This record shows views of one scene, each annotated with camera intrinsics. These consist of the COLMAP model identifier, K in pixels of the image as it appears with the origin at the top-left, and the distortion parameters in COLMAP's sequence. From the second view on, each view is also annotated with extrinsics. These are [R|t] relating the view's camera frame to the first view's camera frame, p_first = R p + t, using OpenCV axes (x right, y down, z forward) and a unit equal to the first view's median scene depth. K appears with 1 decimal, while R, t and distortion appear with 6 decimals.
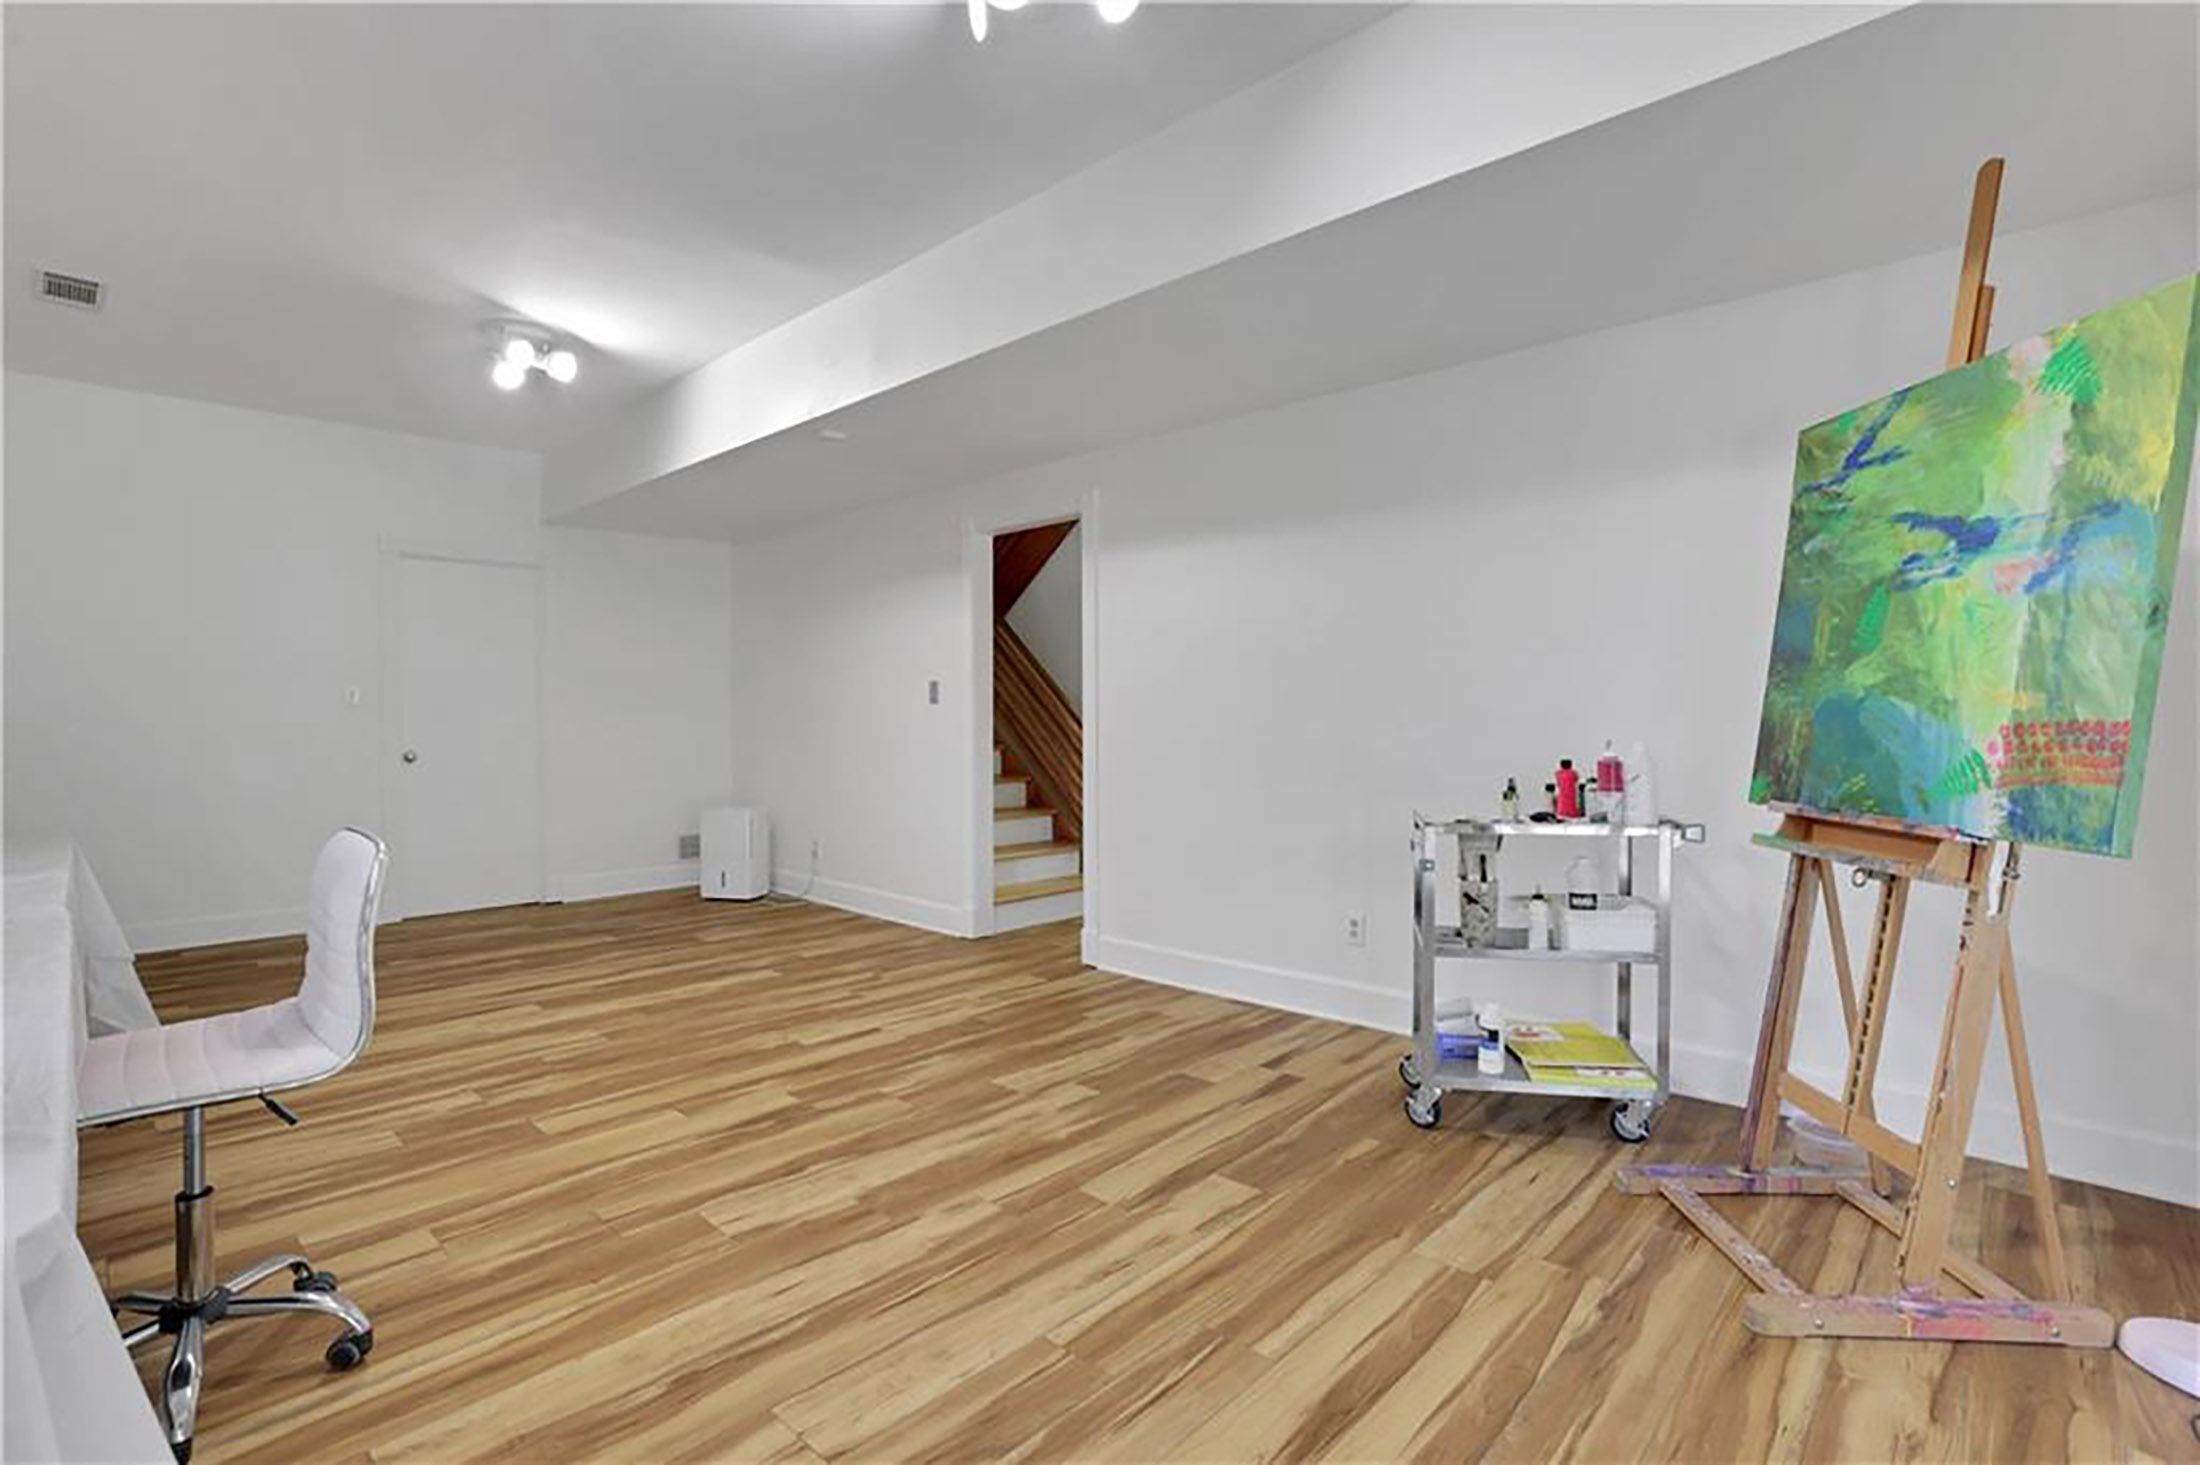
lens RADIAL K [[1054.8, 0, 1100.0], [0, 1054.8, 732.5], [0, 0, 1]] dist [-0.060589, 0.029749]
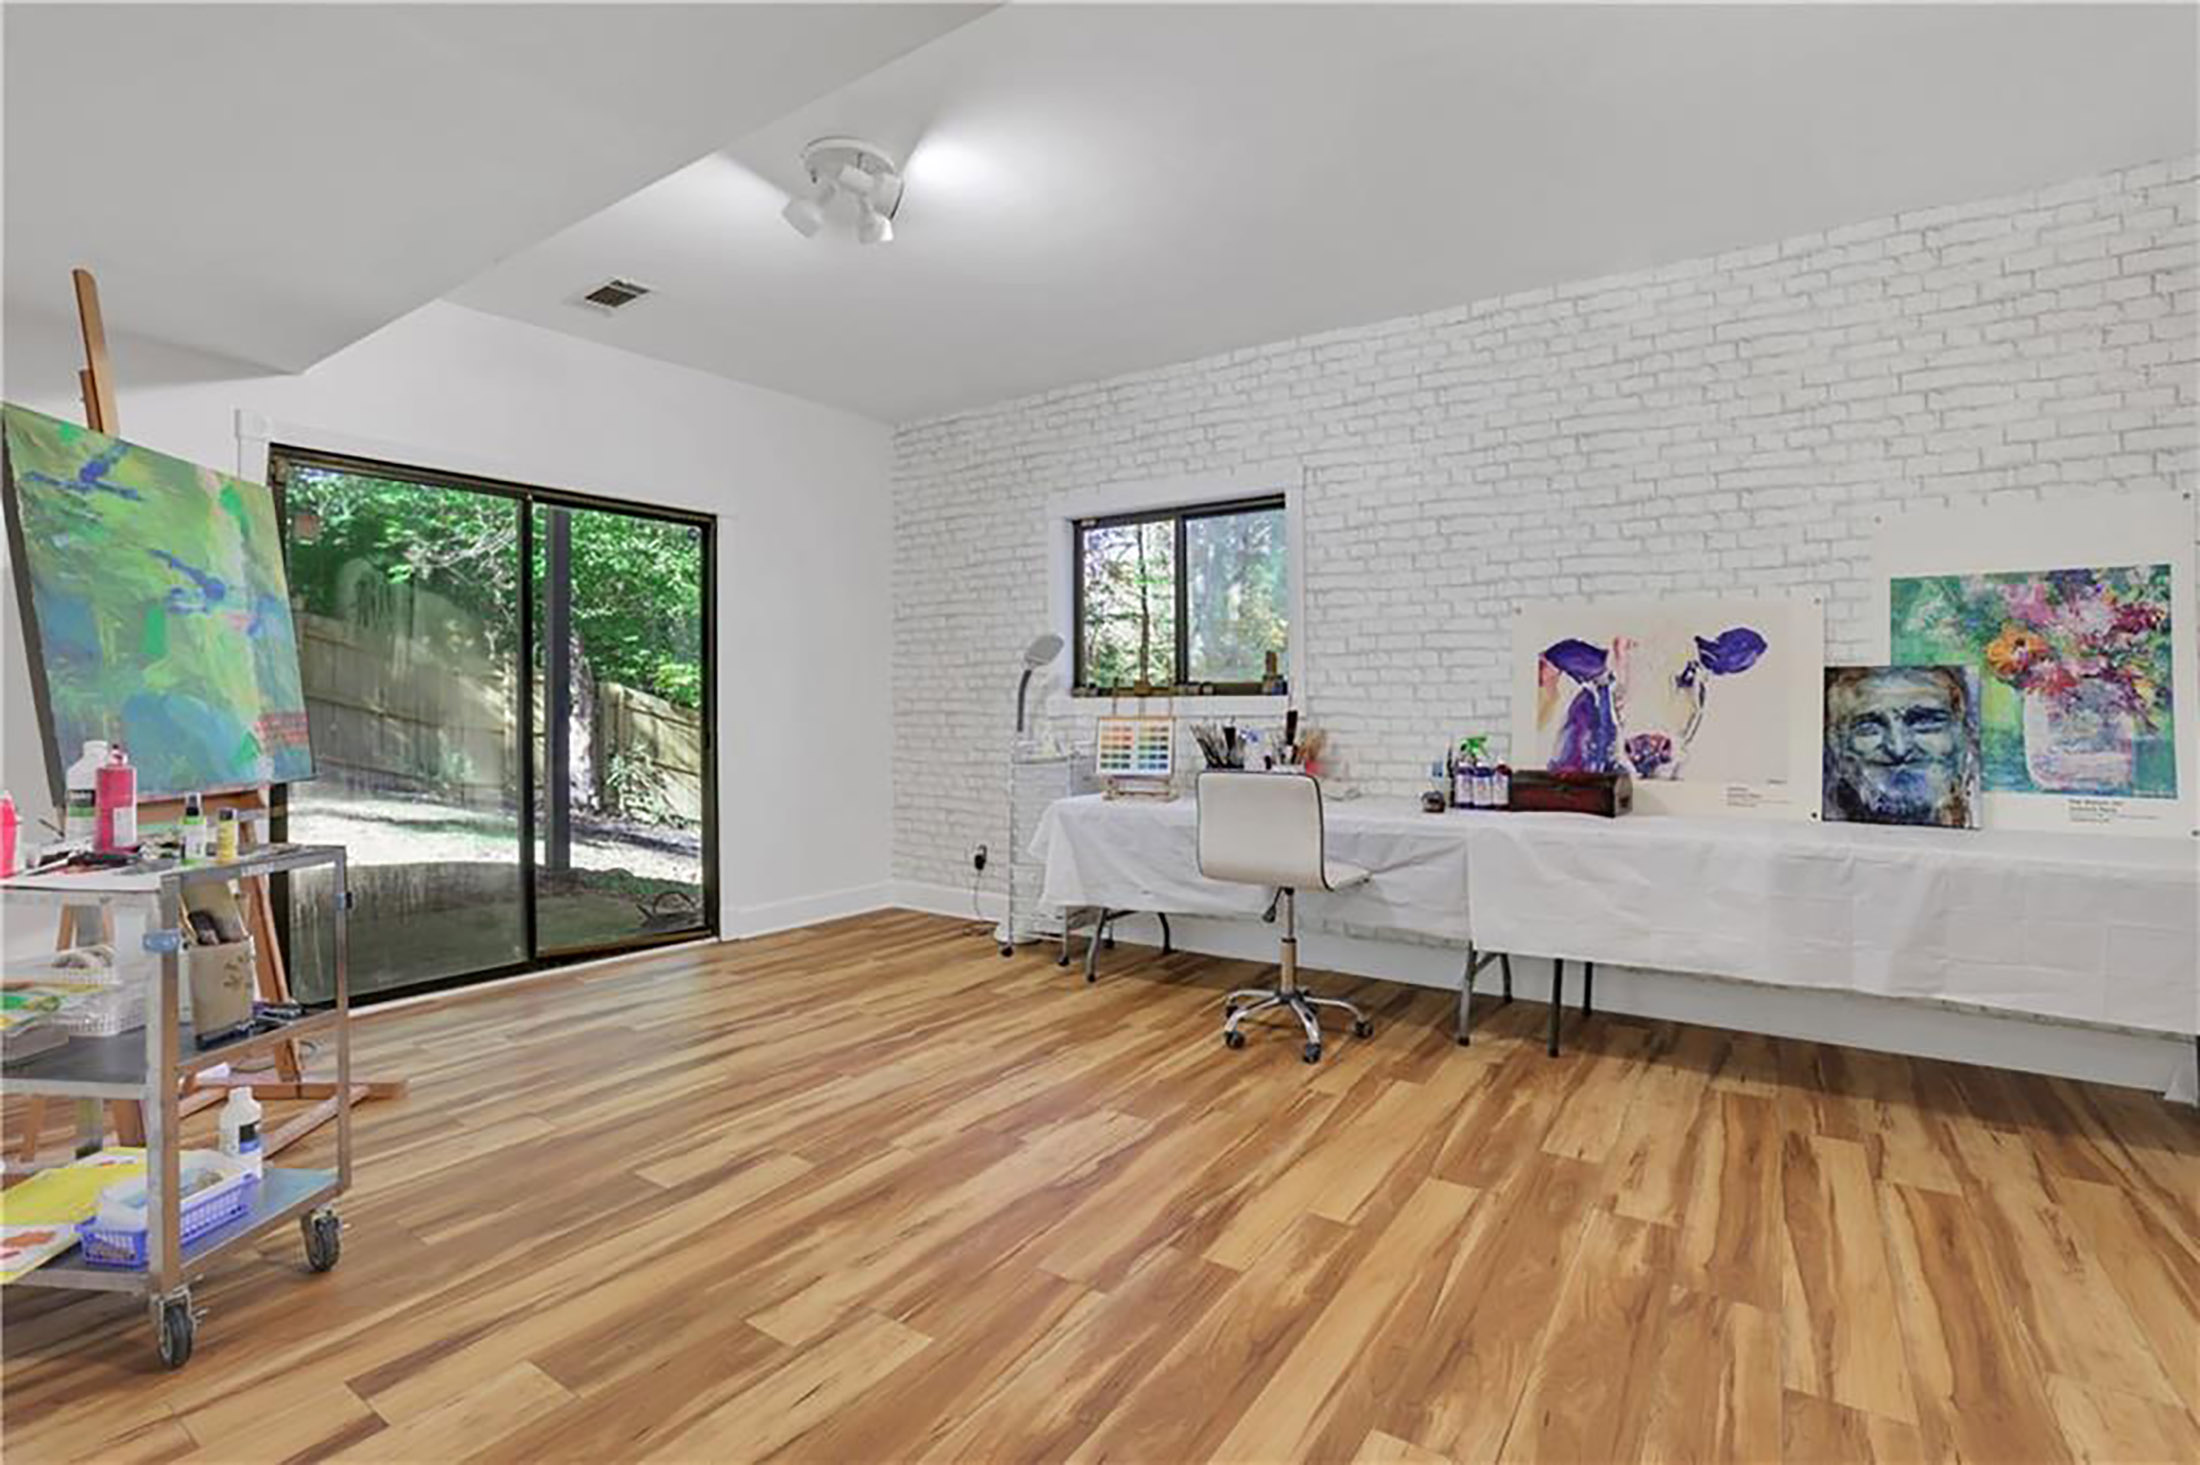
lens RADIAL K [[1026.3, 0, 1098.4], [0, 1026.3, 704.8], [0, 0, 1]] dist [-0.064744, 0.024005]
pose [[-0.987110, 0.008267, -0.159827, -0.131916], [0.005330, 0.999809, 0.018799, -0.031777], [0.159952, 0.017704, -0.986966, 1.893453]]
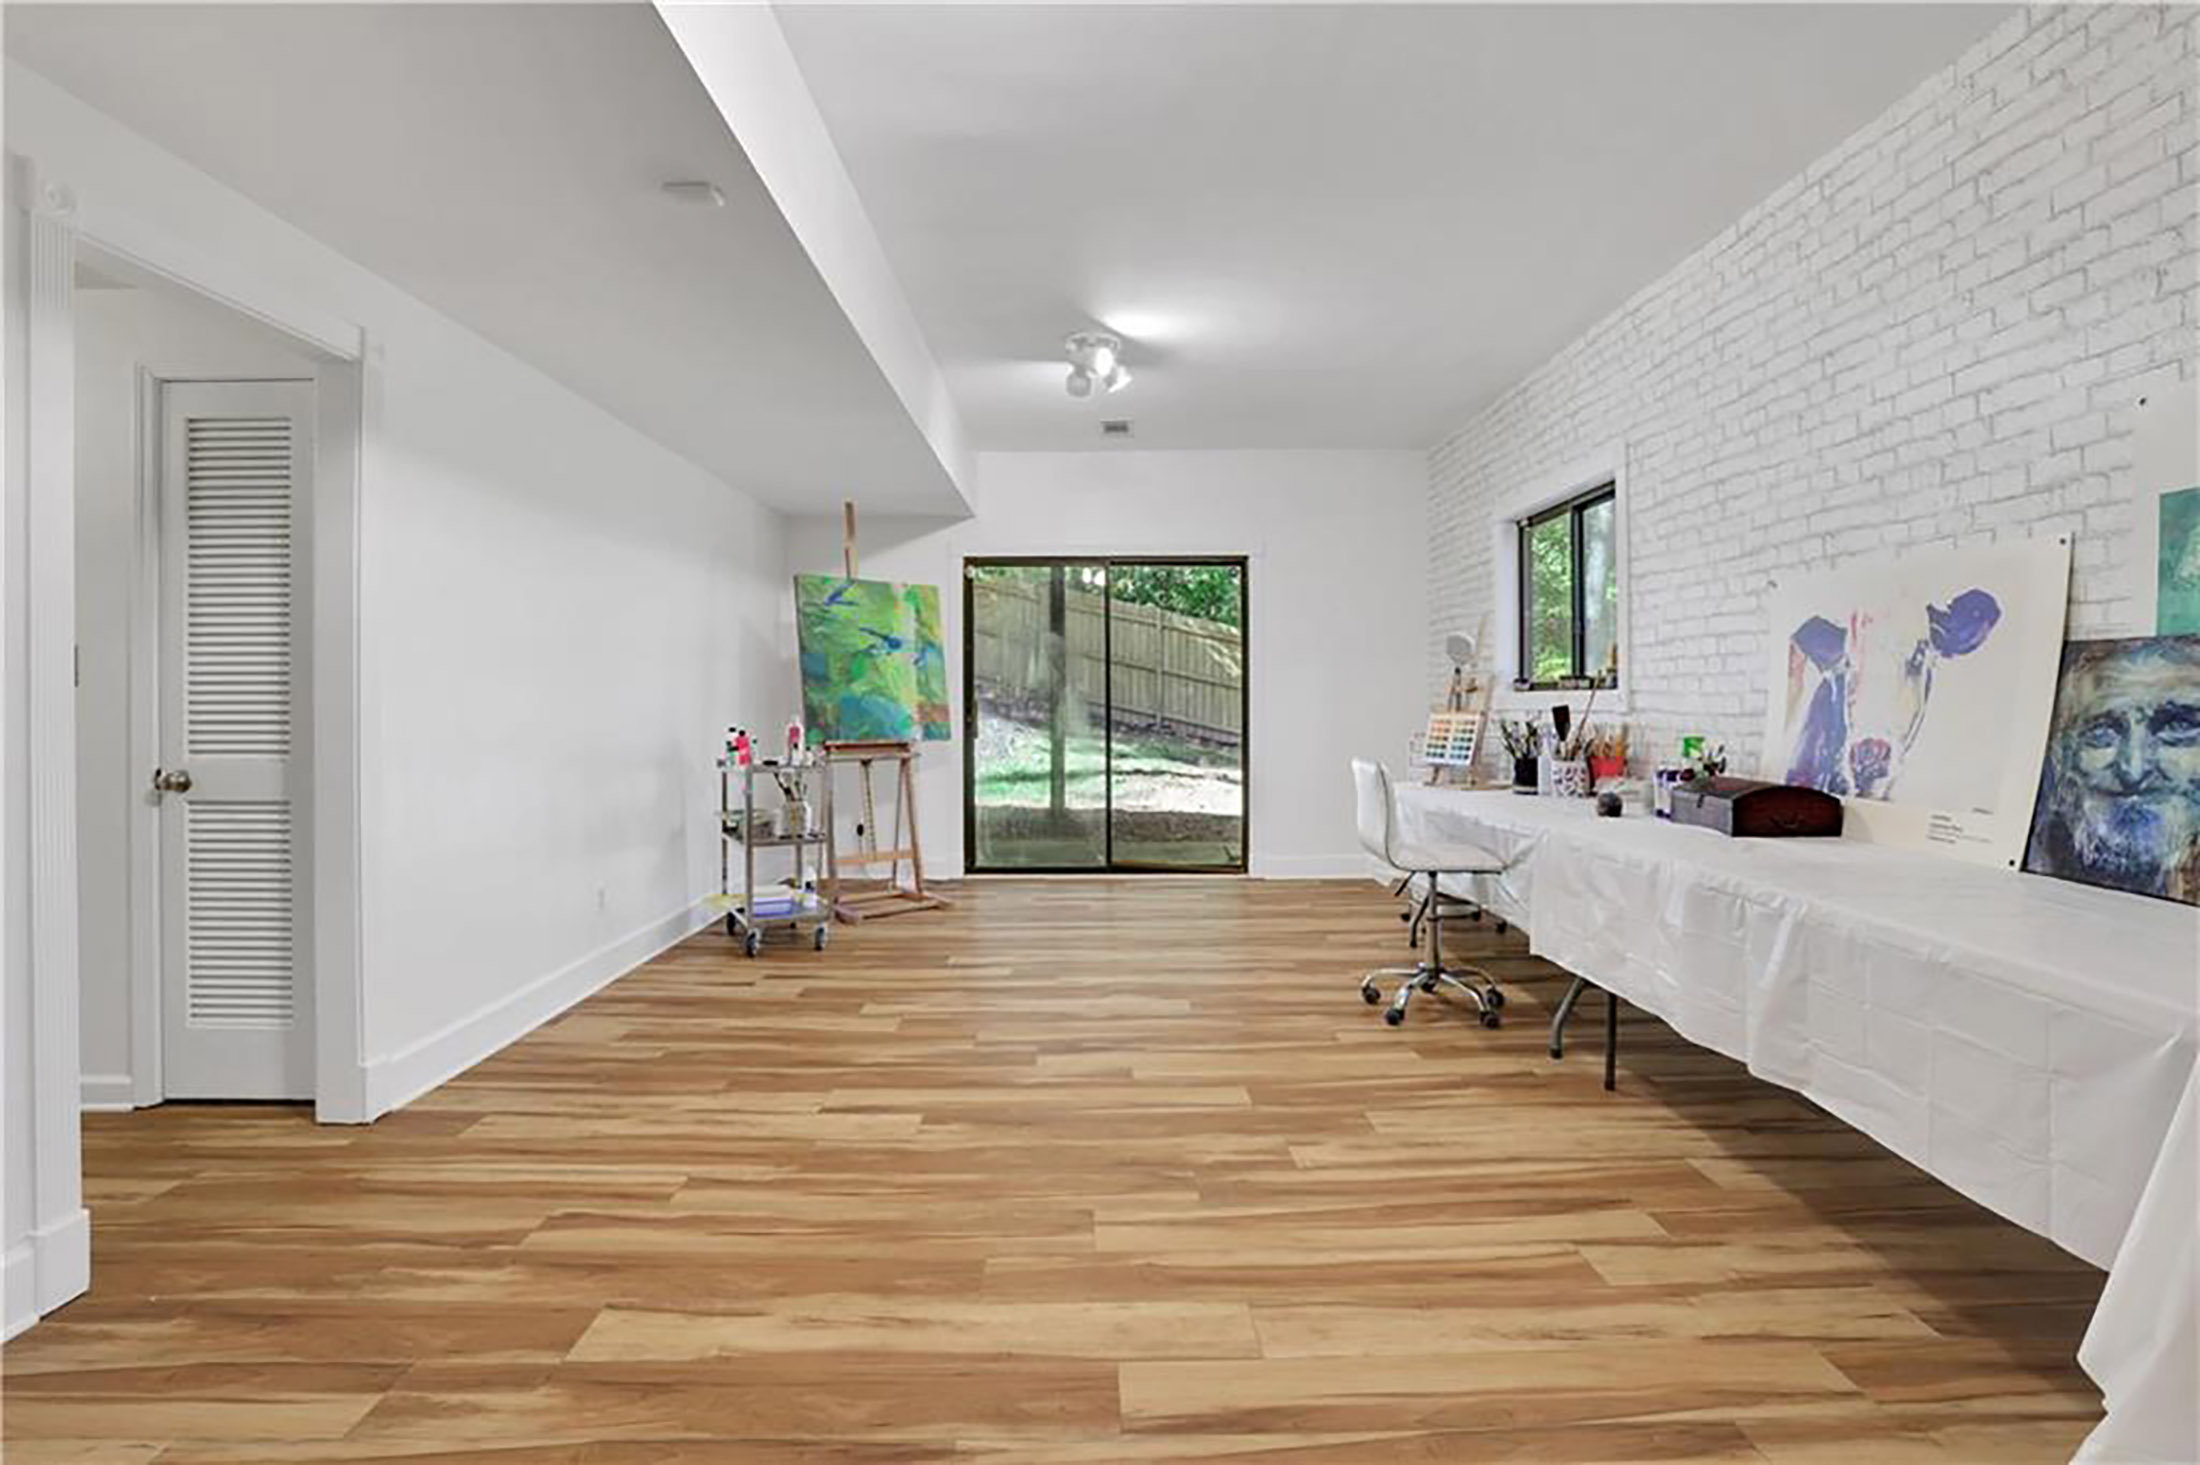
lens RADIAL K [[1026.3, 0, 1098.4], [0, 1026.3, 704.8], [0, 0, 1]] dist [-0.064744, 0.024005]
pose [[-0.698984, 0.005216, 0.715118, -1.252069], [0.019486, 0.999741, 0.011754, -0.024149], [-0.714871, 0.022151, -0.698905, 1.940723]]
